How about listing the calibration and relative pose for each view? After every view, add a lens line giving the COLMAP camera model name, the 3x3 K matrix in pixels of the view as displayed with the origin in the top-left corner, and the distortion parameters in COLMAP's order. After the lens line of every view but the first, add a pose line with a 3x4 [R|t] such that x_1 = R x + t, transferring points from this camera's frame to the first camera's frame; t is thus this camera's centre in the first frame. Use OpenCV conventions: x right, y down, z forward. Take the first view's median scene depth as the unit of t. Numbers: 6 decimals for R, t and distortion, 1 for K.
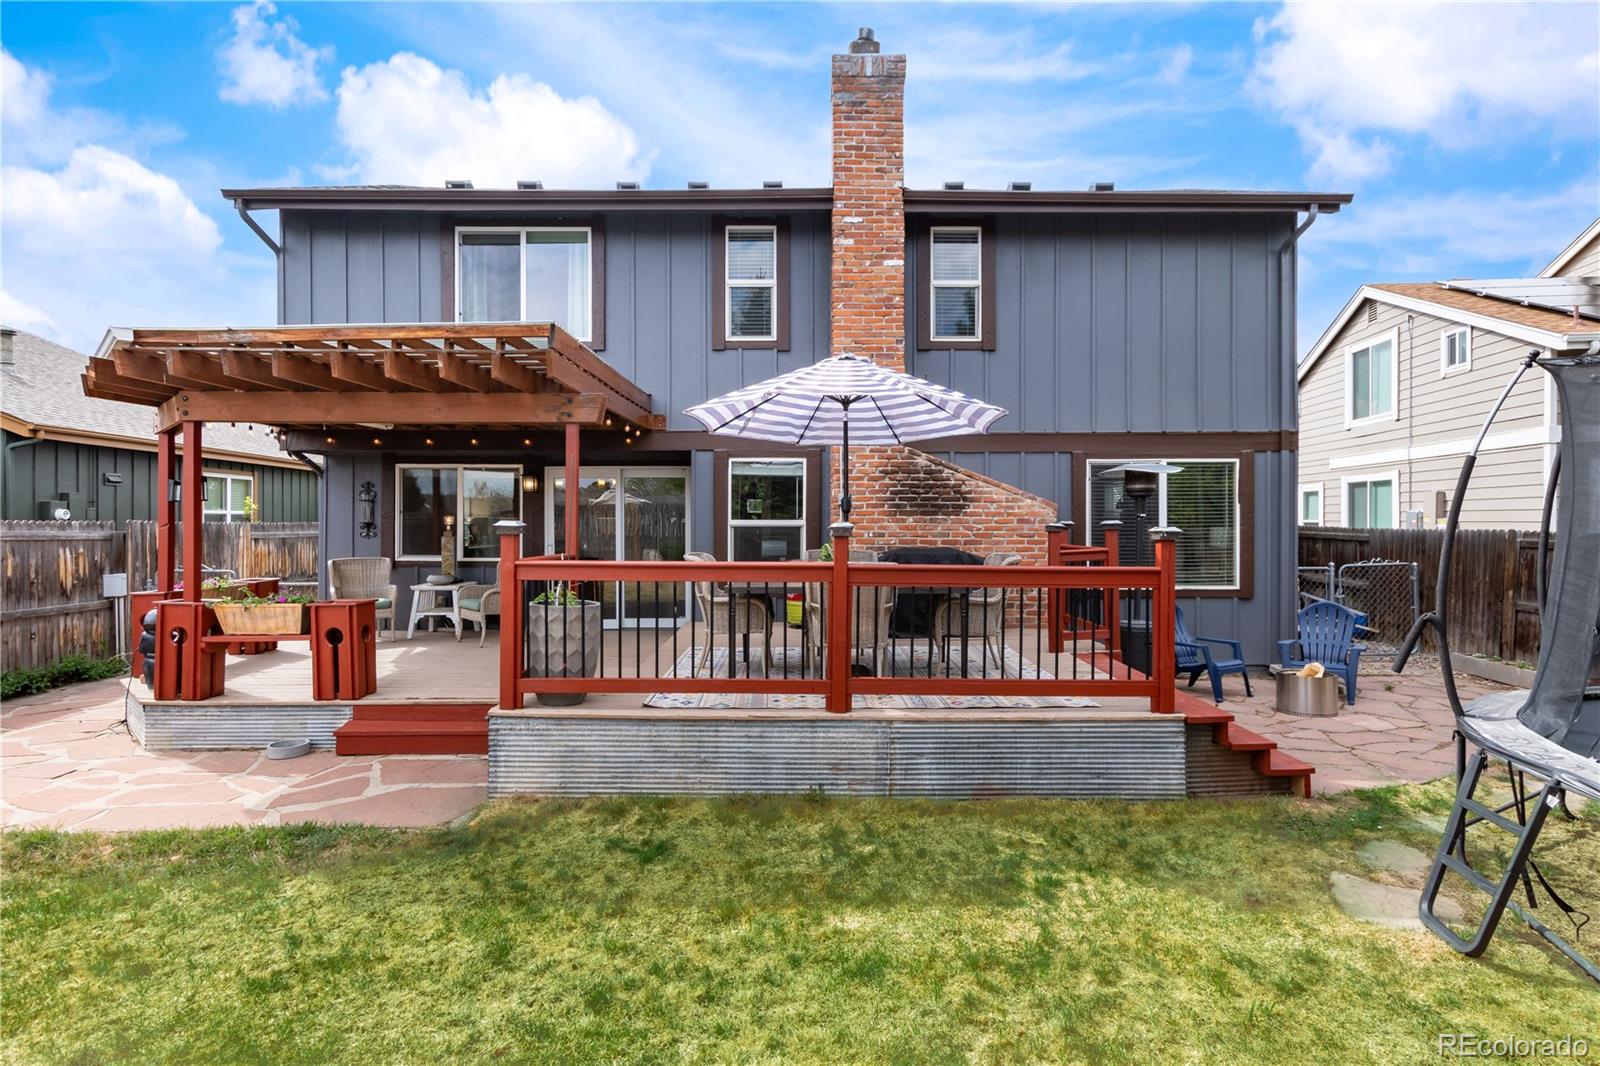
lens RADIAL K [[825.1, 0, 826.5], [0, 825.1, 520.3], [0, 0, 1]] dist [0.000636, 0.000609]
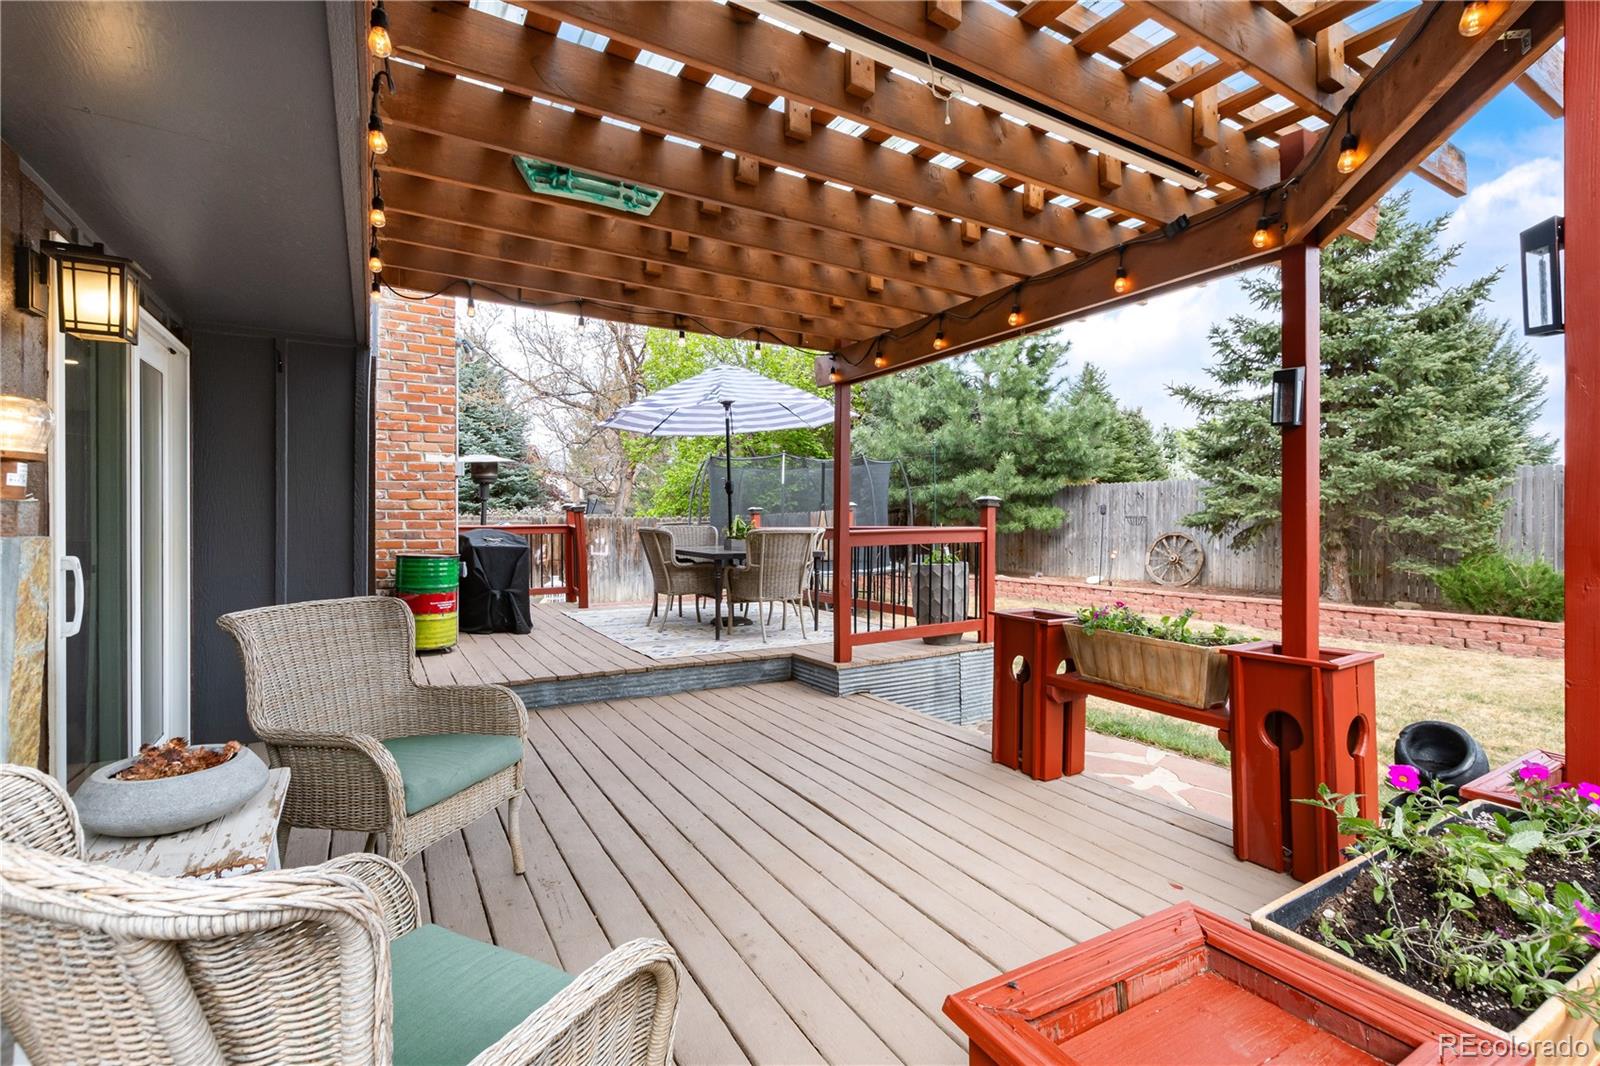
lens RADIAL K [[743.0, 0, 800.0], [0, 743.0, 533.0], [0, 0, 1]] dist [-0.001119, -0.000084]
pose [[-0.544501, -0.025943, 0.838359, -0.720378], [-0.002358, 0.999565, 0.029400, 0.012335], [-0.838757, 0.014032, -0.544325, 1.123543]]
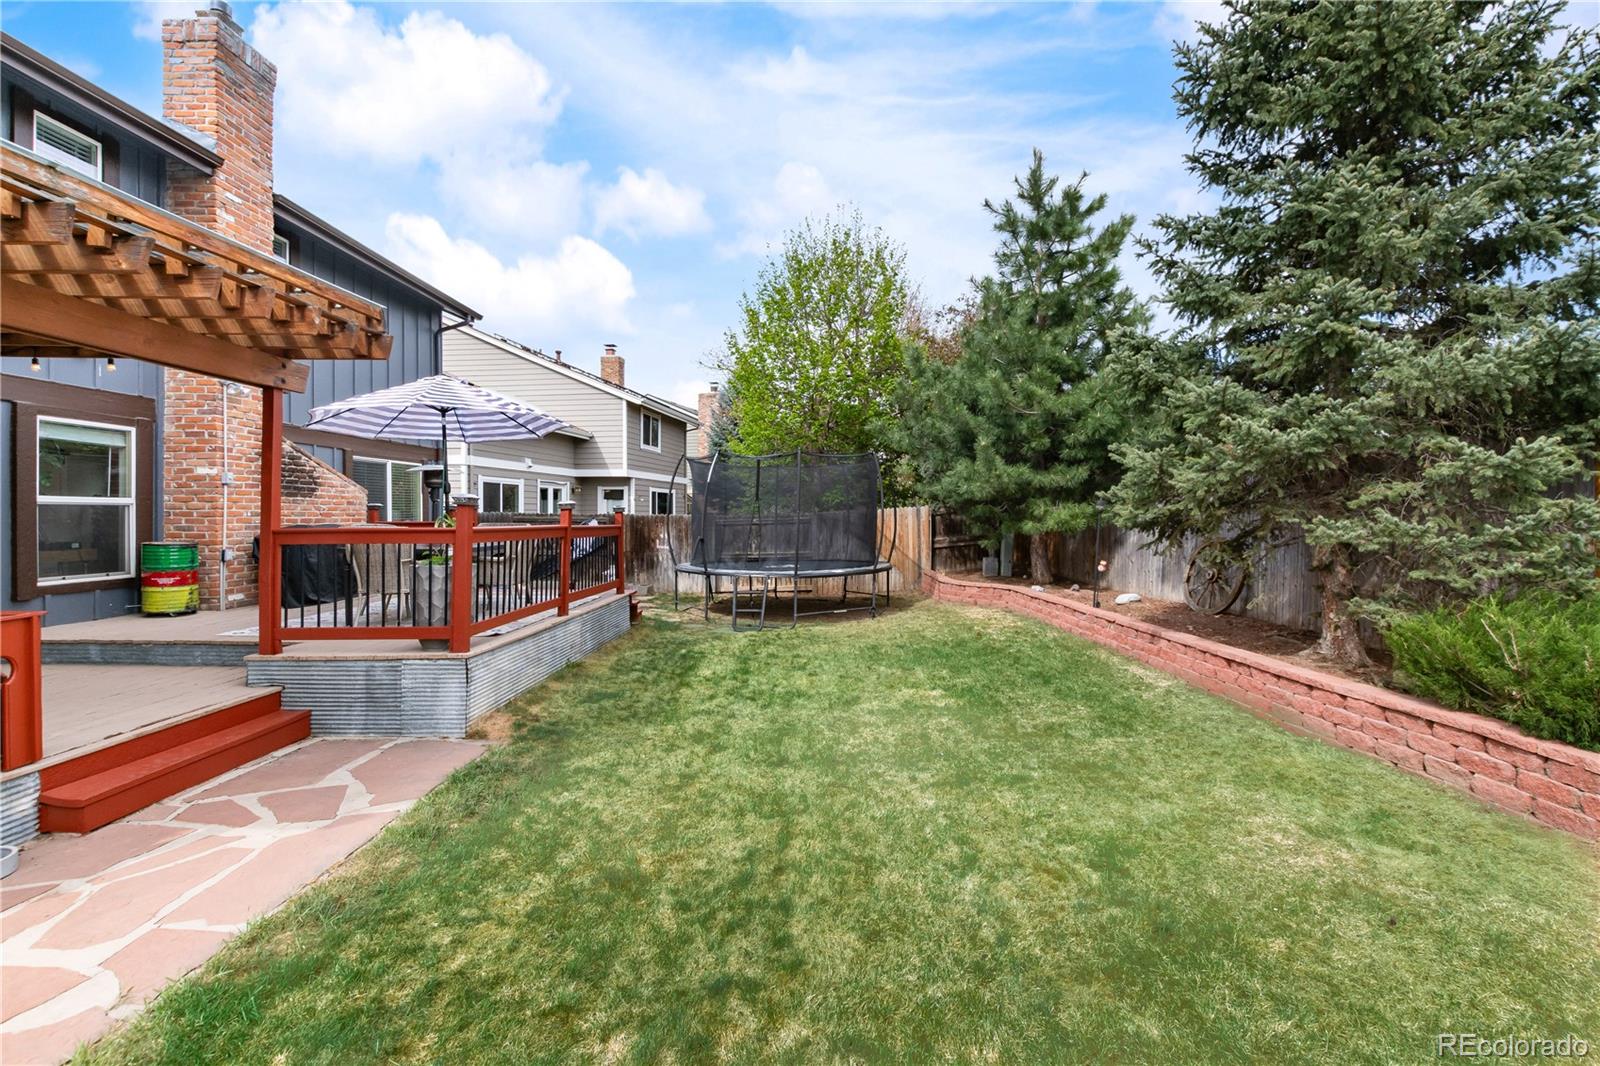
lens RADIAL K [[712.2, 0, 835.1], [0, 712.2, 524.0], [0, 0, 1]] dist [0.008682, -0.007281]
pose [[-0.016917, -0.013065, 0.999772, -0.846408], [-0.000689, 0.999915, 0.013055, 0.017665], [-0.999857, -0.000468, -0.016925, 0.287464]]
